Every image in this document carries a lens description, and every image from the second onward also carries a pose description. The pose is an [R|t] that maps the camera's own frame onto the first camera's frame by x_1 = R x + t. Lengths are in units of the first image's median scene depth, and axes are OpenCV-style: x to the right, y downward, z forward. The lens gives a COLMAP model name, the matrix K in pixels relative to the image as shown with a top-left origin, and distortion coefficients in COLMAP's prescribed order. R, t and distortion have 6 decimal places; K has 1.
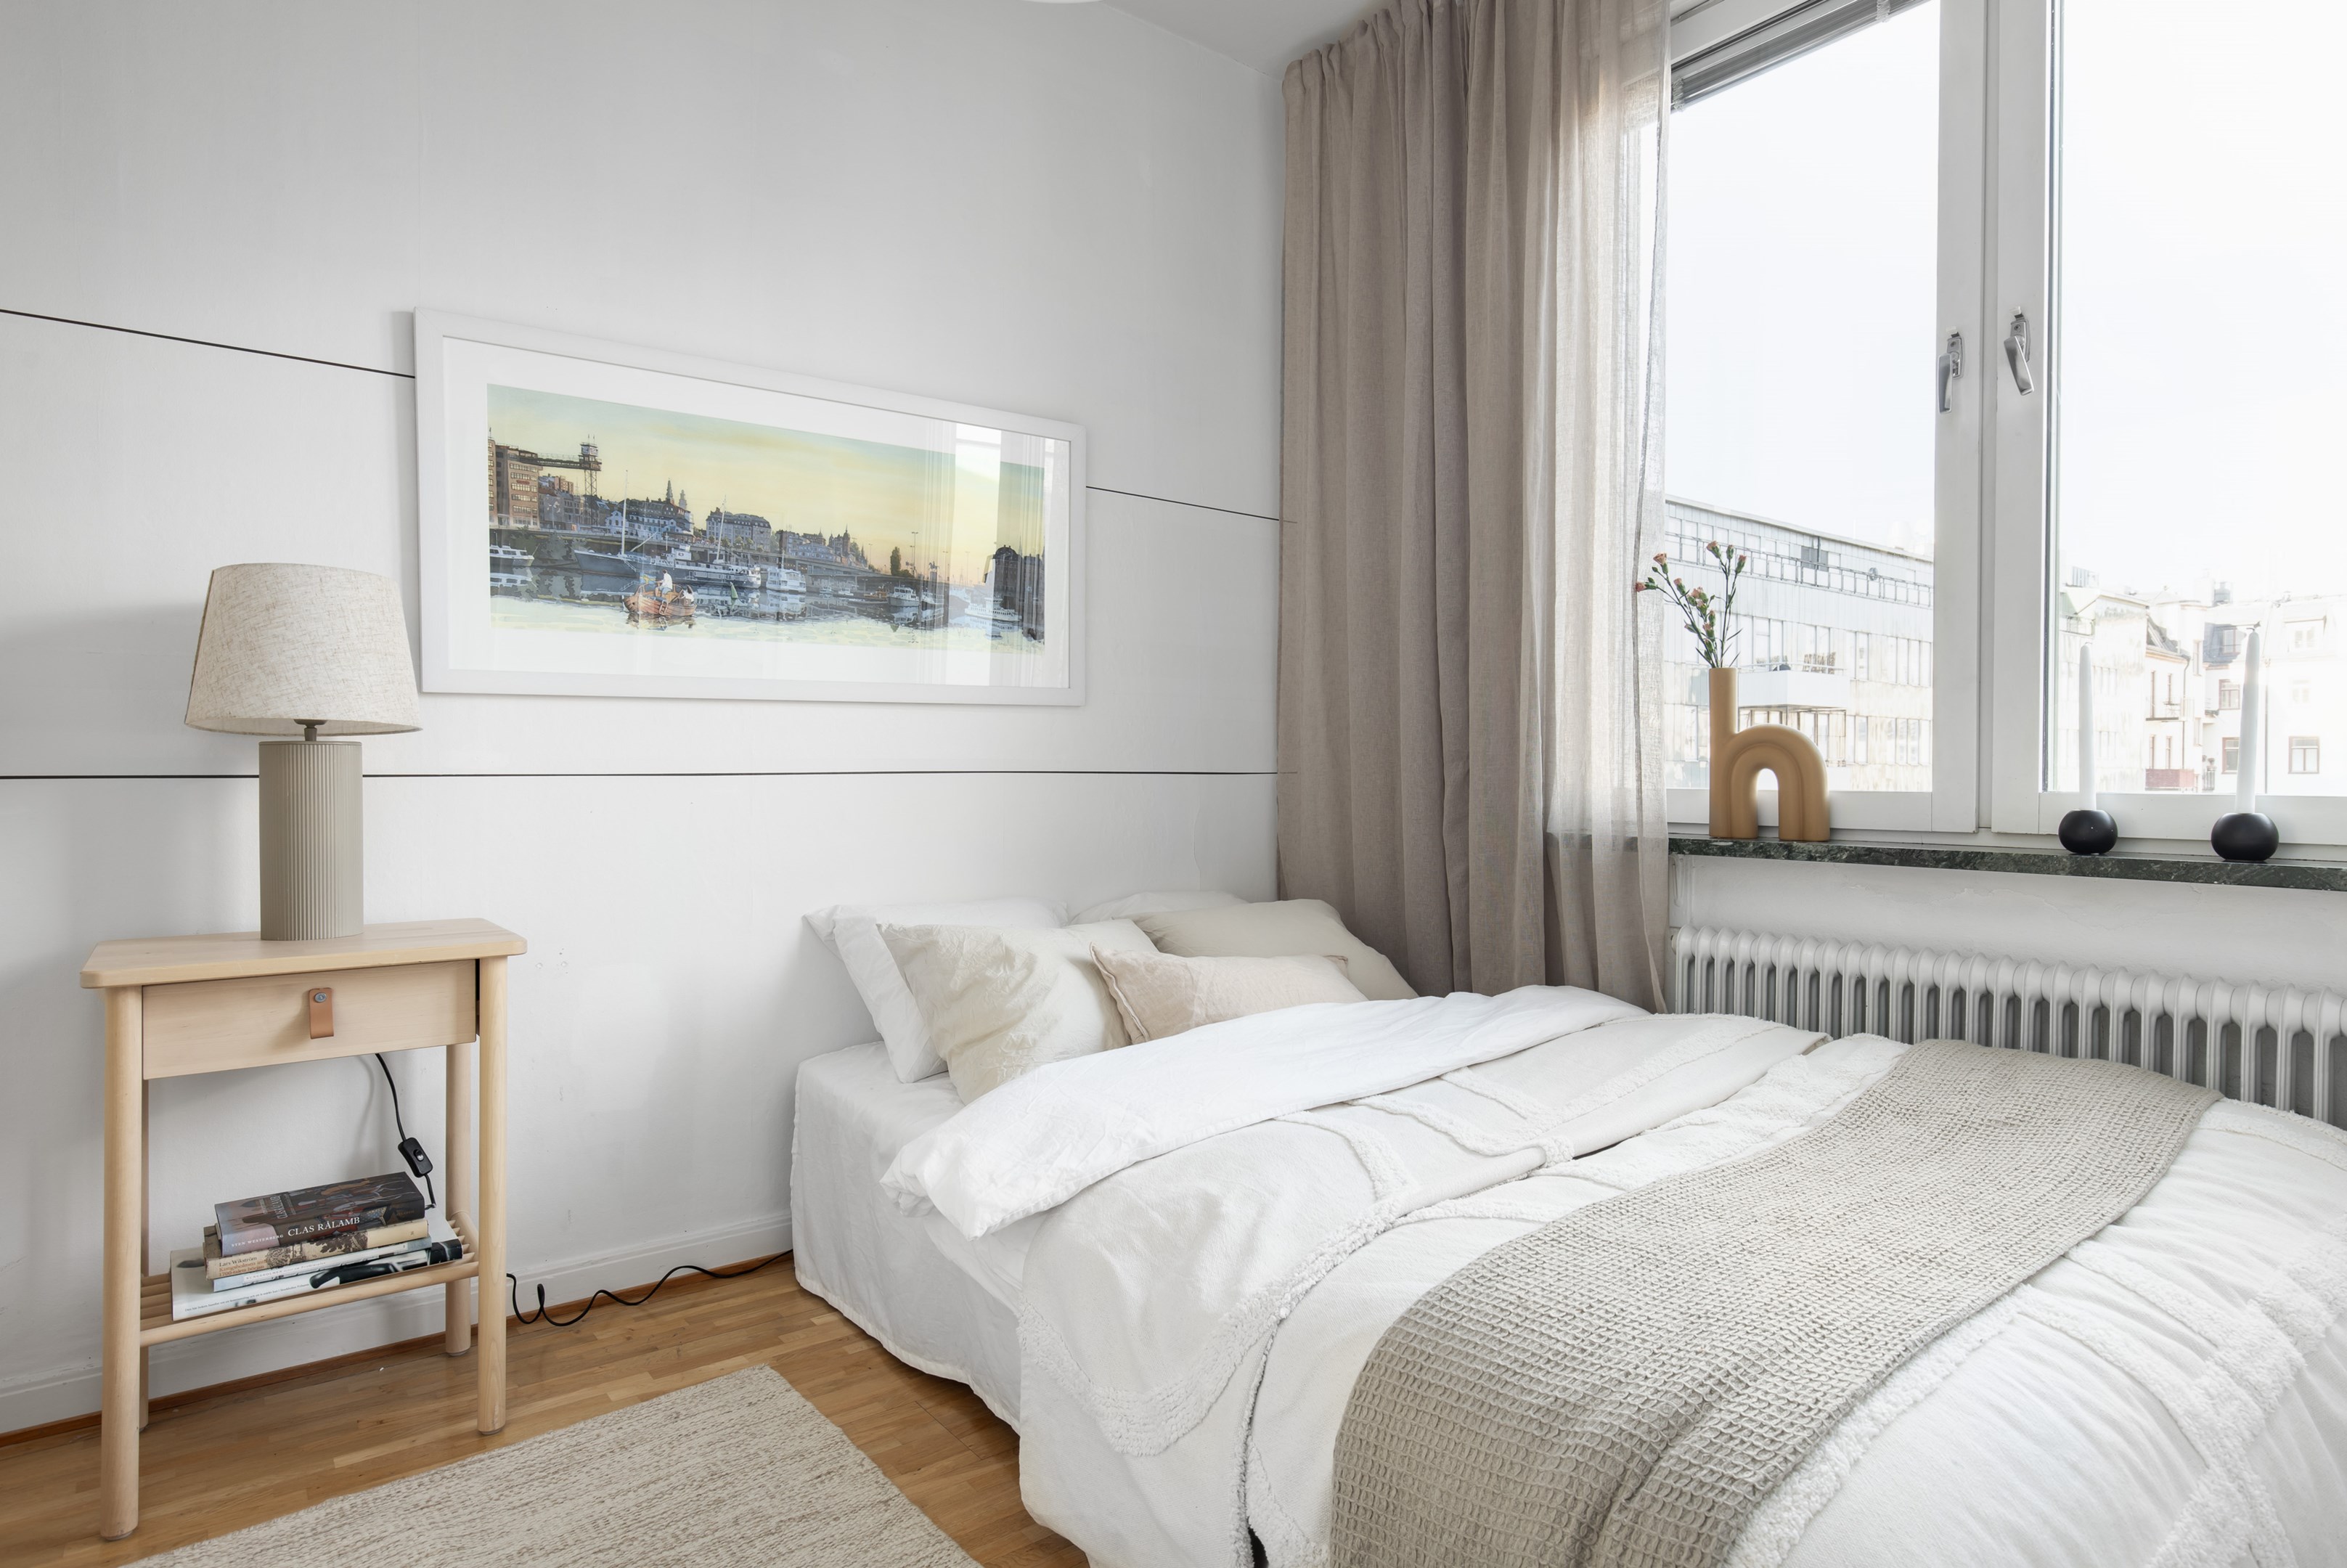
lens RADIAL K [[1265.3, 0, 1165.7], [0, 1265.3, 780.4], [0, 0, 1]] dist [-0.003635, 0.001070]
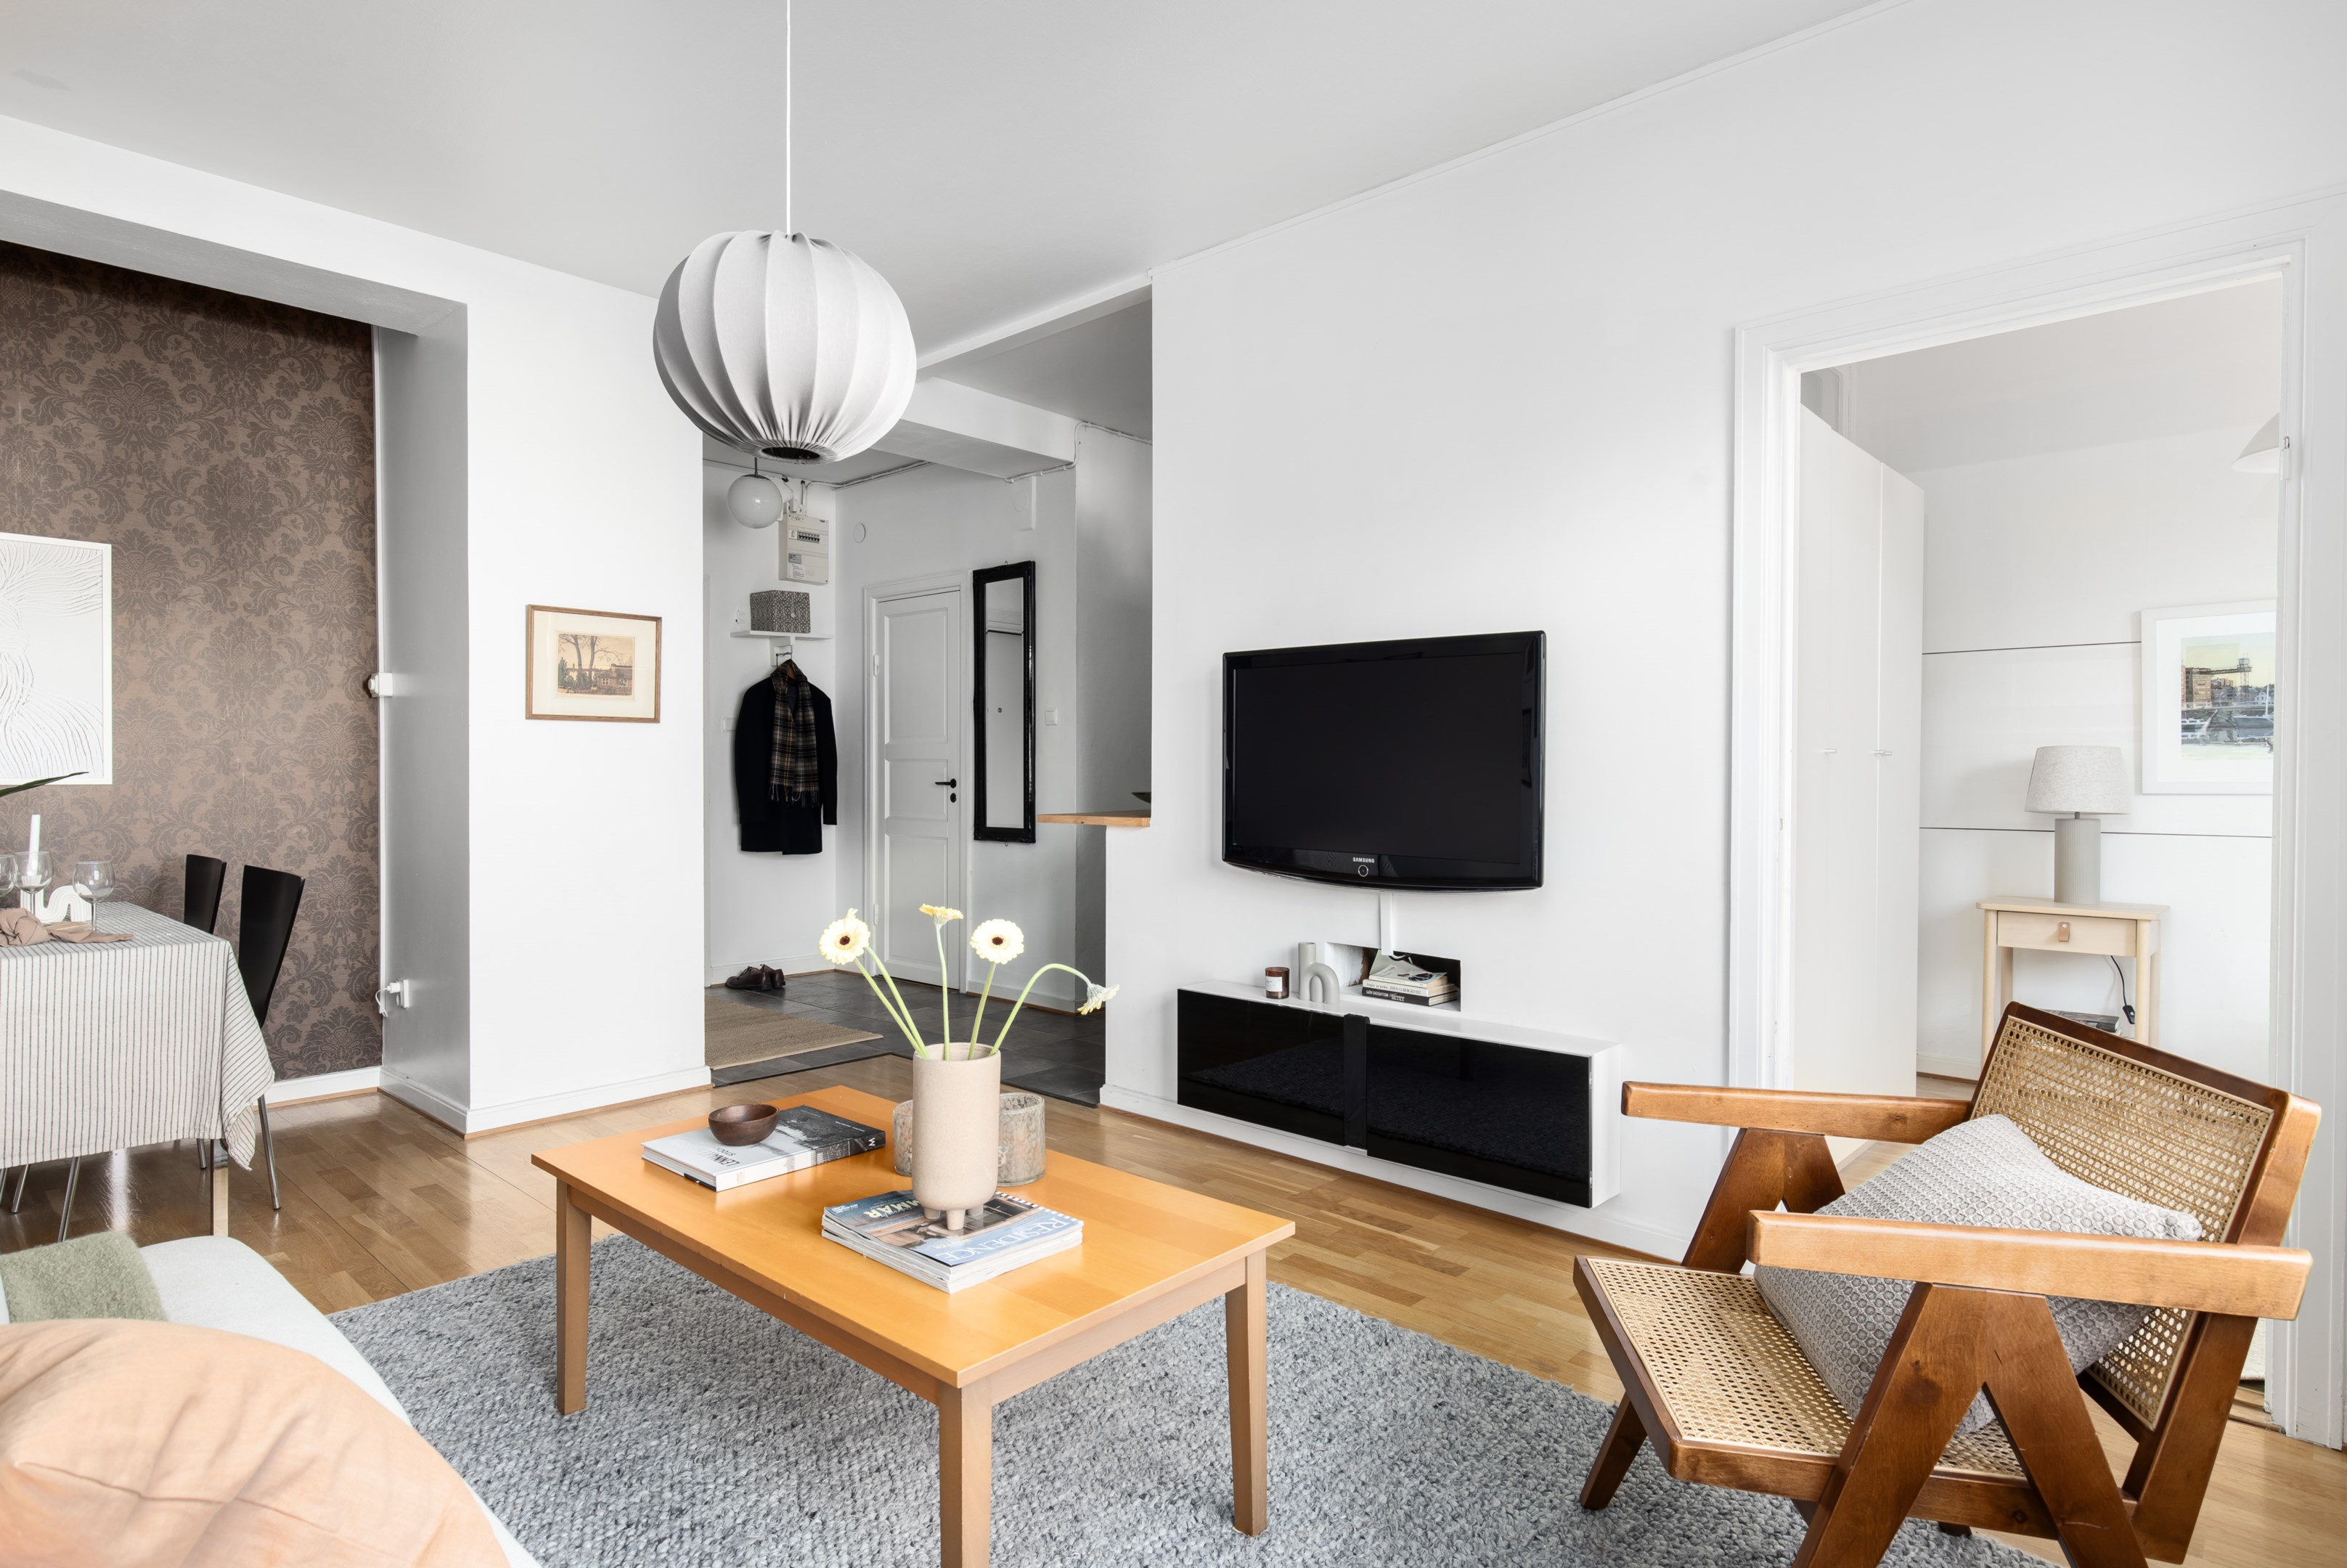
lens RADIAL K [[1274.9, 0, 1180.8], [0, 1274.9, 779.1], [0, 0, 1]] dist [0.026948, -0.003194]
pose [[0.151292, 0.006836, -0.988465, 1.255573], [-0.005190, 0.999968, 0.006121, -0.095342], [0.988475, 0.004204, 0.151323, -0.878825]]
